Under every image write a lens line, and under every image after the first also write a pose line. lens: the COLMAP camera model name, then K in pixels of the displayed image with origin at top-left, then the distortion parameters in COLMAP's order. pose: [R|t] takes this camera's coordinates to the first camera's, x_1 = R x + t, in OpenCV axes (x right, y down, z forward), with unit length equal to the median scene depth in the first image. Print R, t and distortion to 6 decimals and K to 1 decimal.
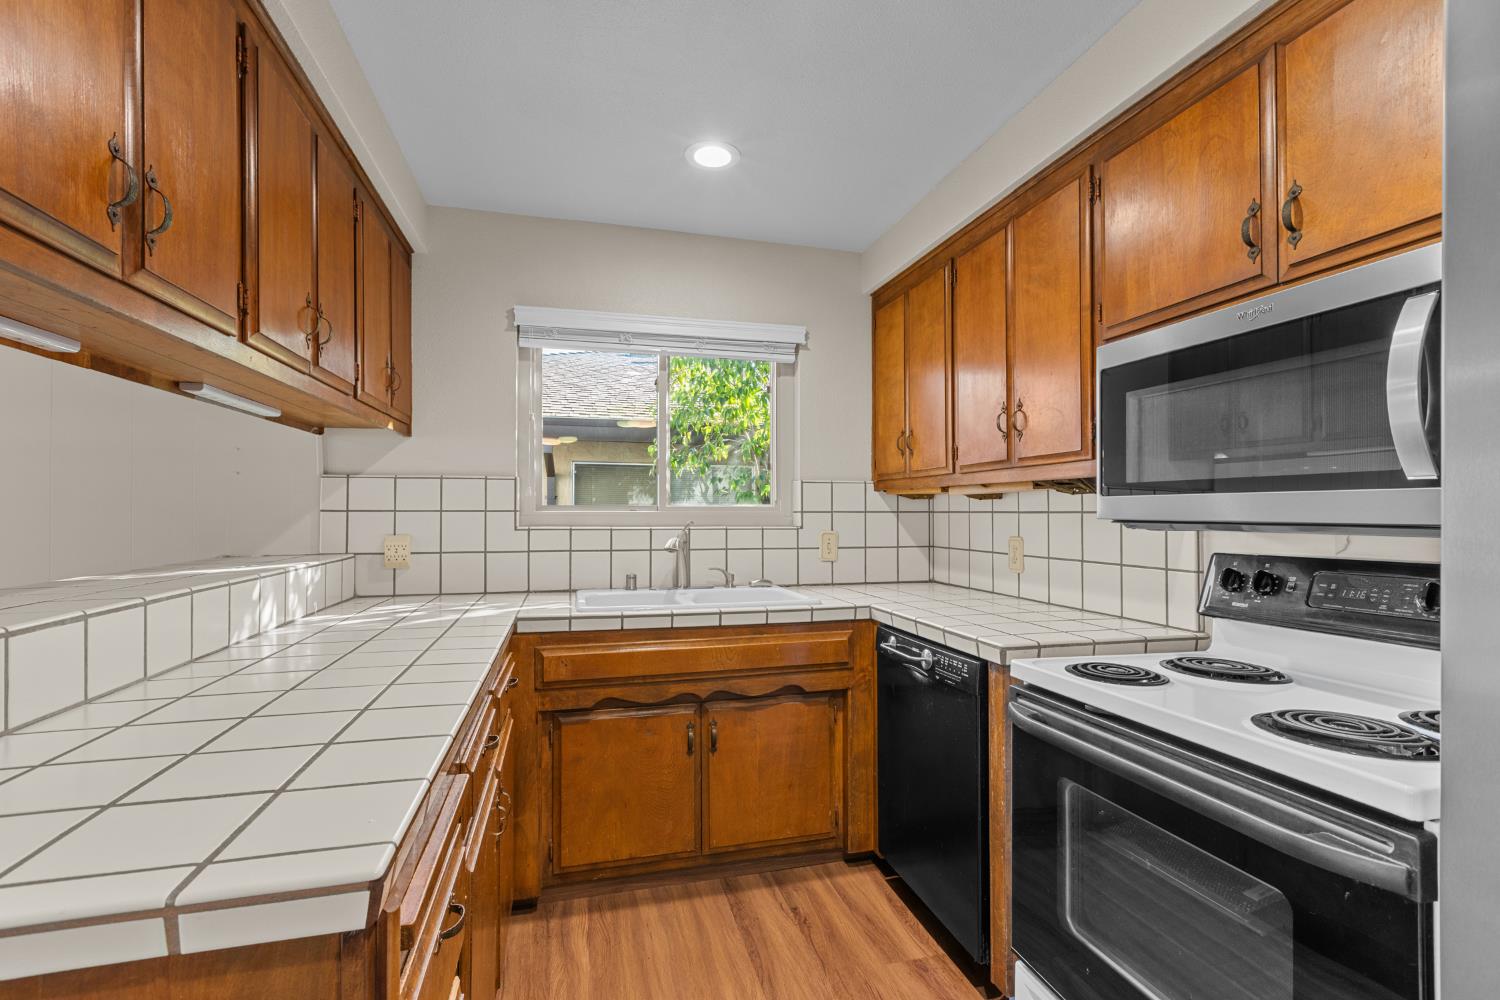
lens RADIAL K [[669.2, 0, 745.2], [0, 669.2, 507.4], [0, 0, 1]] dist [0.002392, 0.000175]
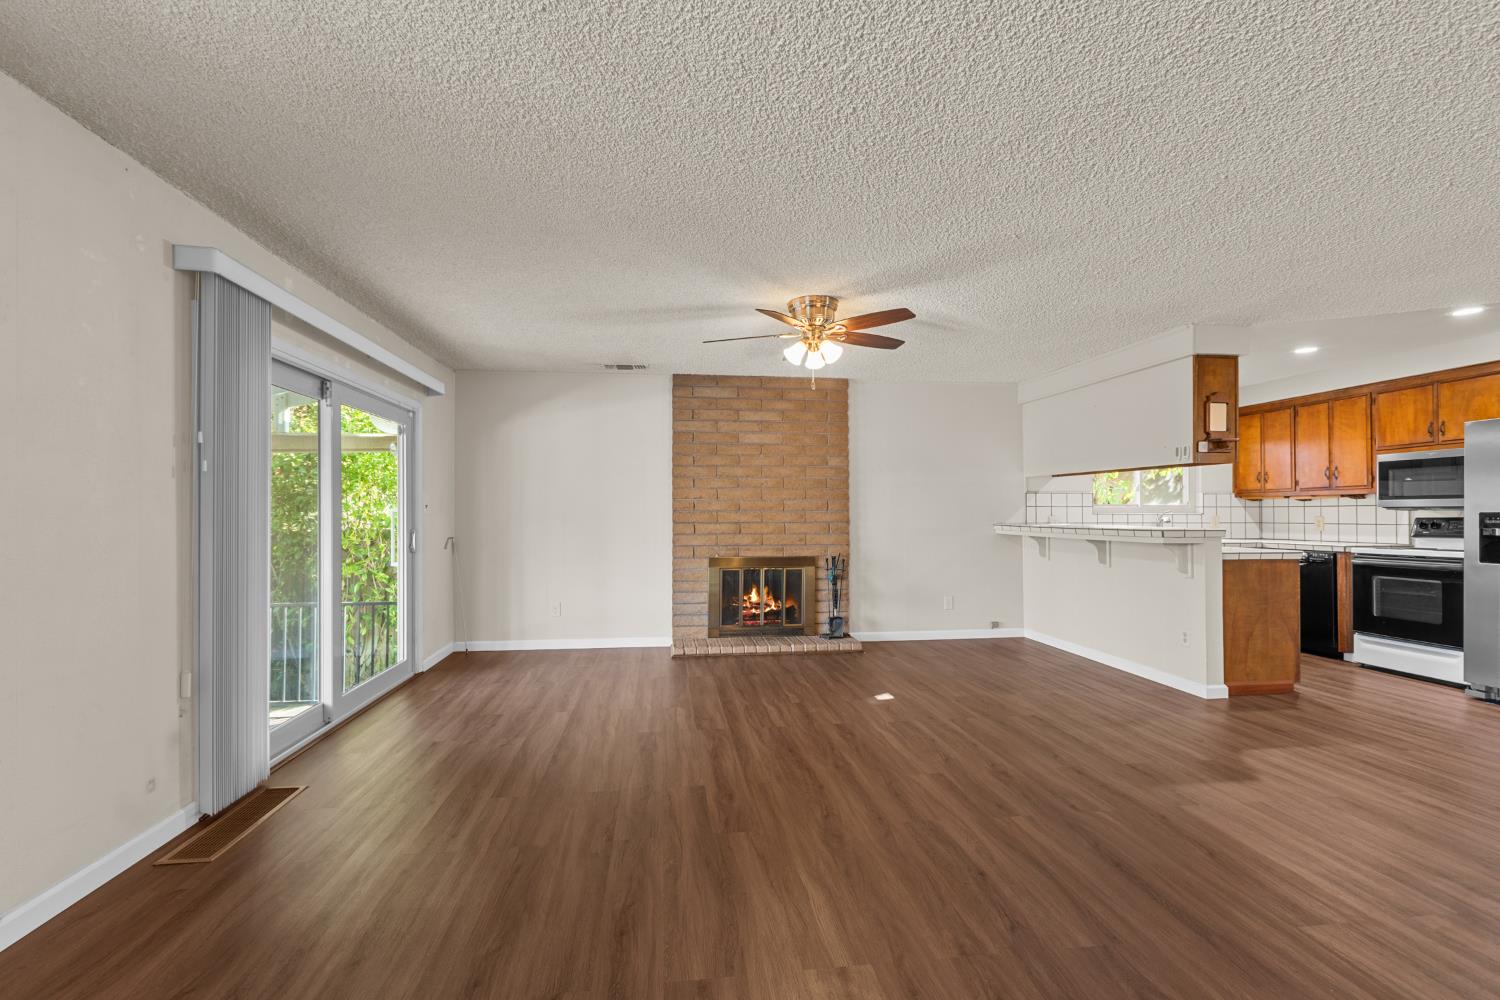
lens RADIAL K [[675.4, 0, 745.8], [0, 675.4, 512.1], [0, 0, 1]] dist [0.000126, -0.000172]
pose [[0.991743, -0.002125, -0.128224, -1.483346], [0.002685, 0.999988, 0.004193, 0.014033], [0.128214, -0.004502, 0.991736, -1.877219]]
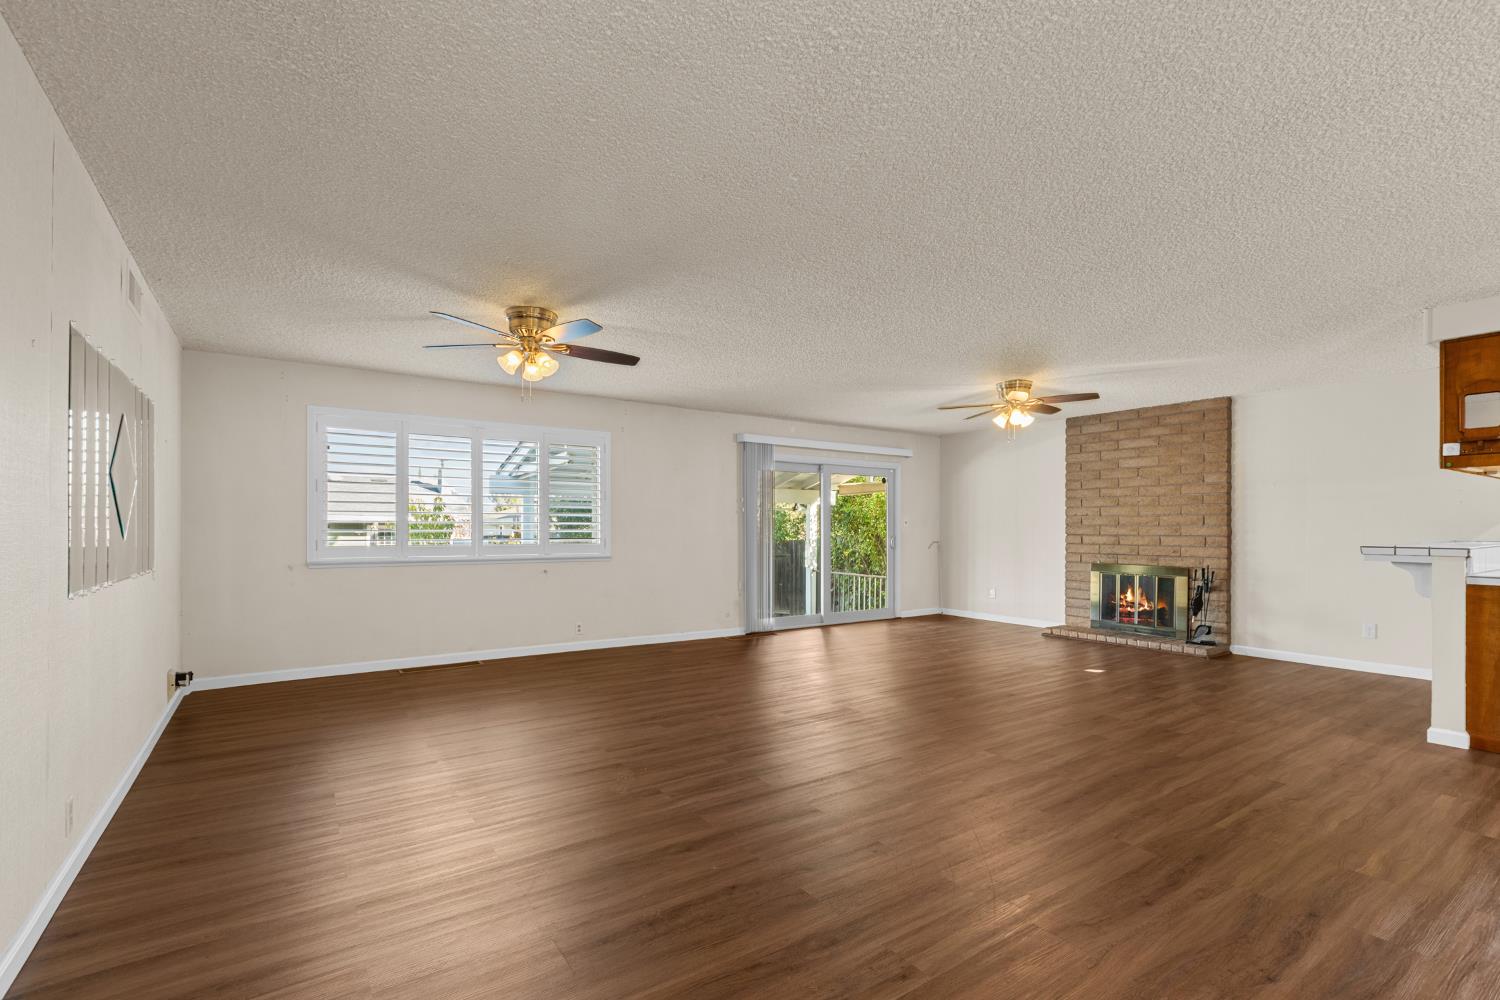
lens RADIAL K [[675.1, 0, 739.9], [0, 675.1, 528.3], [0, 0, 1]] dist [0.000415, -0.000028]
pose [[0.329301, 0.001323, -0.944224, 0.535024], [0.003430, 0.999991, 0.002597, 0.019729], [0.944219, -0.004094, 0.329293, -1.953224]]
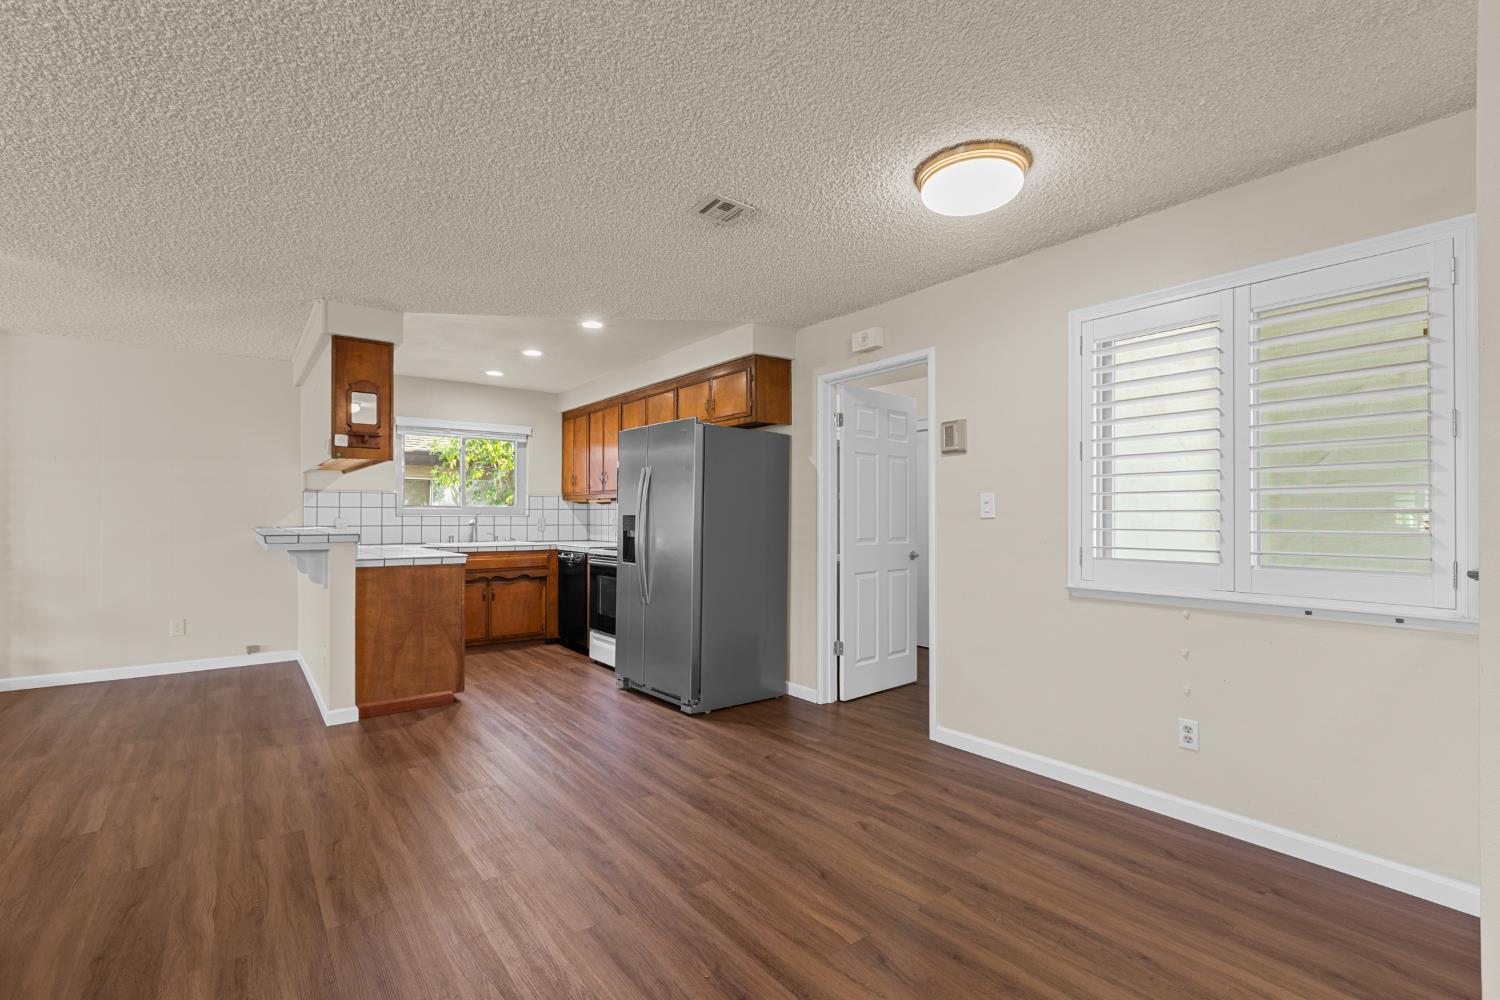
lens RADIAL K [[675.4, 0, 745.8], [0, 675.4, 512.1], [0, 0, 1]] dist [0.000126, -0.000172]
pose [[0.923184, 0.004203, 0.384336, -0.147952], [-0.004530, 0.999990, -0.000054, 0.017019], [-0.384332, -0.001691, 0.923193, -1.770282]]
